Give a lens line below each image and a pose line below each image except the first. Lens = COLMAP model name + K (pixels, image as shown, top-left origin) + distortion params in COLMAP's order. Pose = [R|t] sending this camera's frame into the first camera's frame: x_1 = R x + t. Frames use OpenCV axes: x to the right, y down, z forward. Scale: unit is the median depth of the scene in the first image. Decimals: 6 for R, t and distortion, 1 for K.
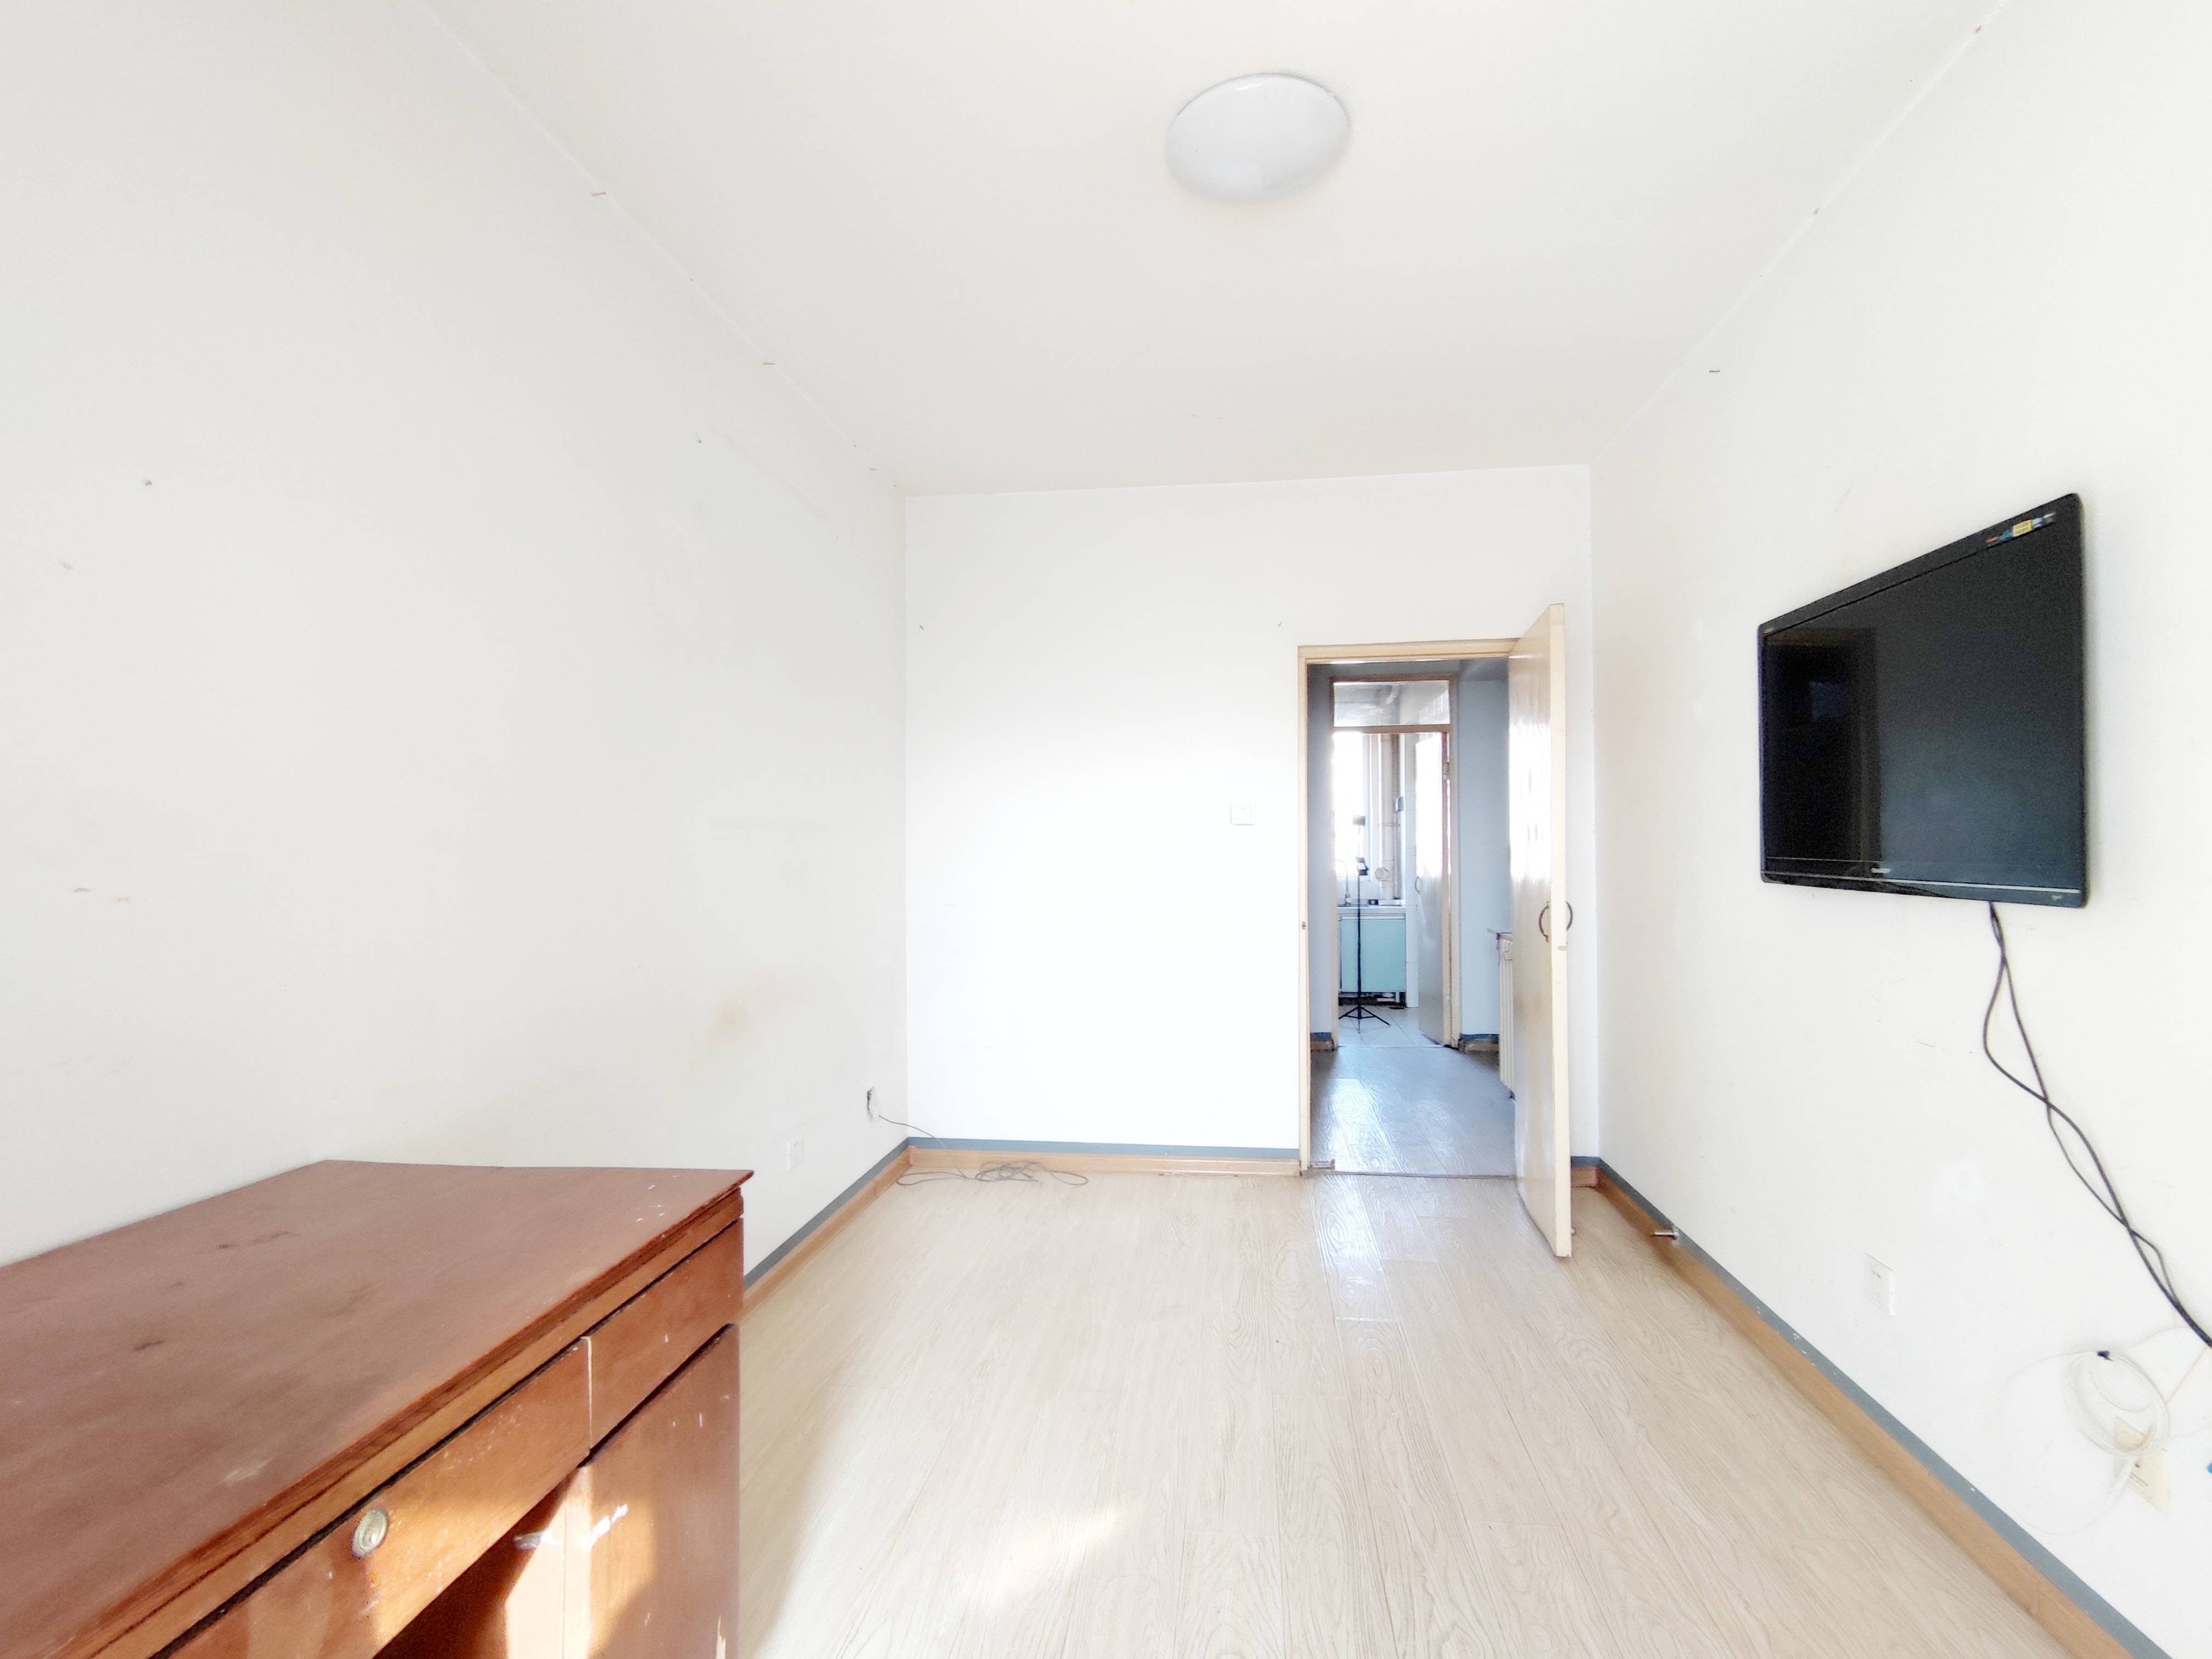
lens RADIAL K [[1016.6, 0, 1116.0], [0, 1016.6, 830.6], [0, 0, 1]] dist [-0.000835, -0.000060]
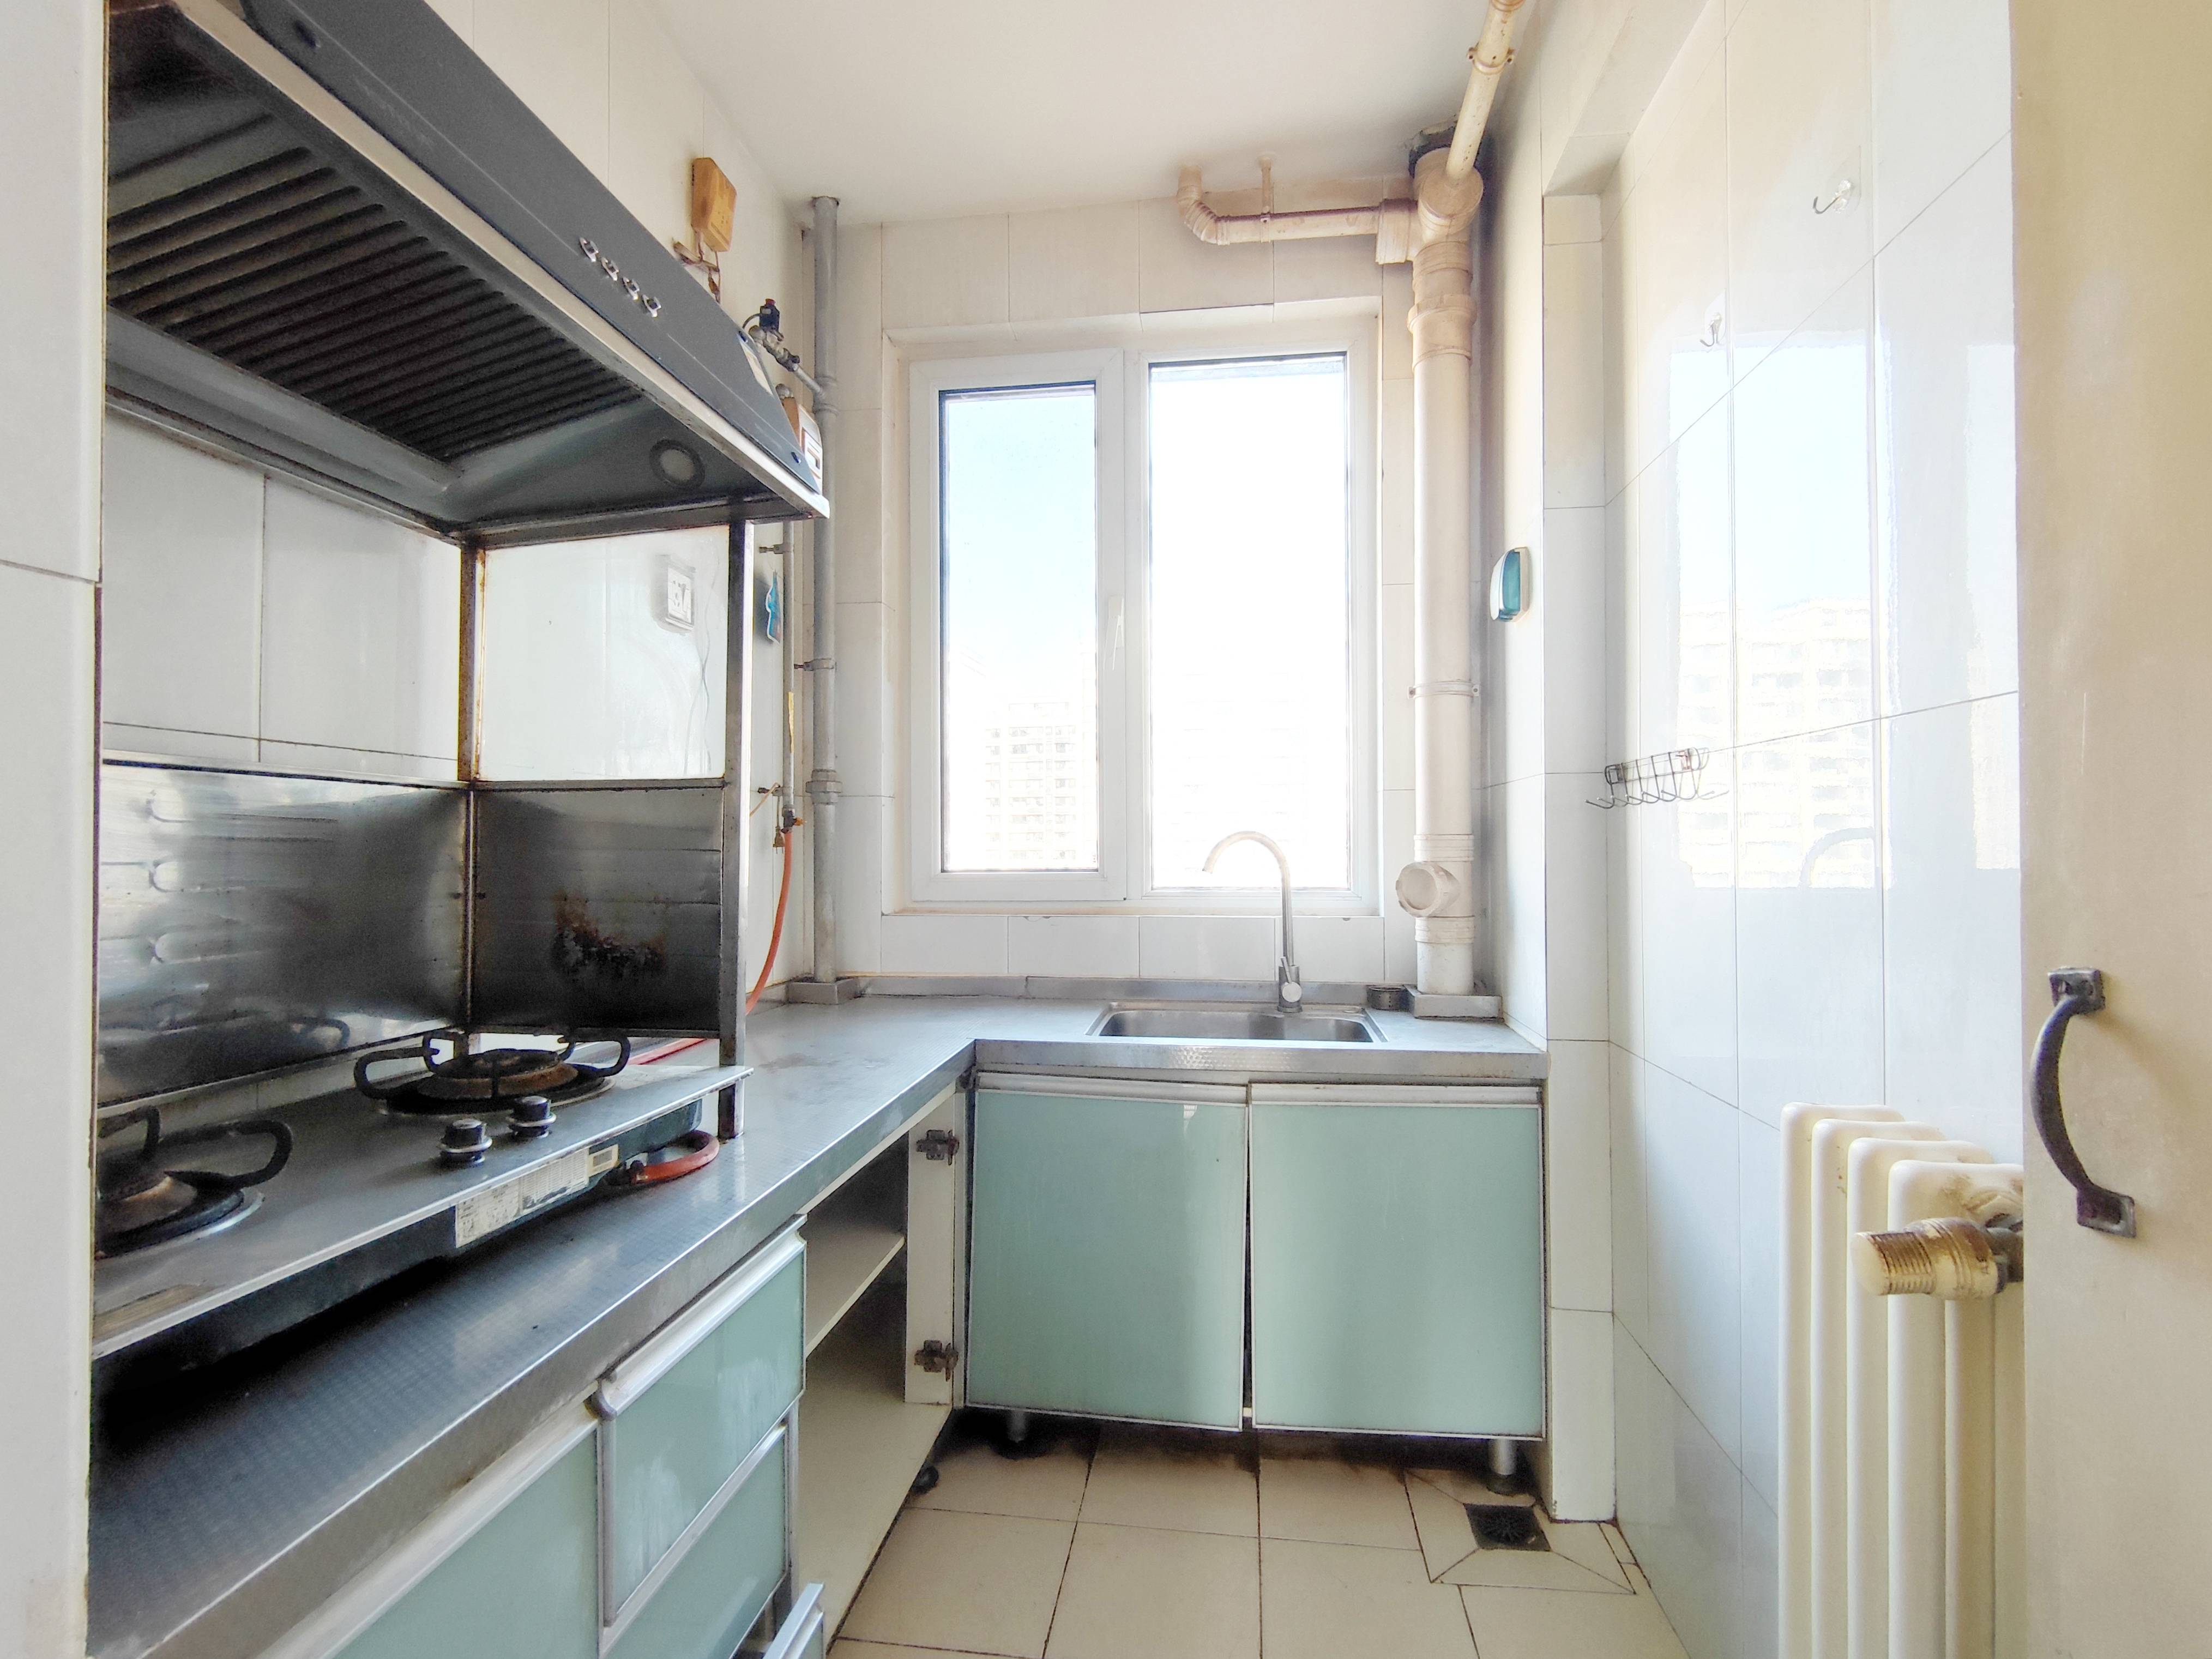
lens RADIAL K [[1016.5, 0, 1109.6], [0, 1016.5, 834.3], [0, 0, 1]] dist [-0.000835, -0.000060]
pose [[0.999897, 0.001295, -0.014266, 0.753265], [-0.001210, 0.999981, 0.005973, 0.111957], [0.014274, -0.005956, 0.999880, 3.015412]]
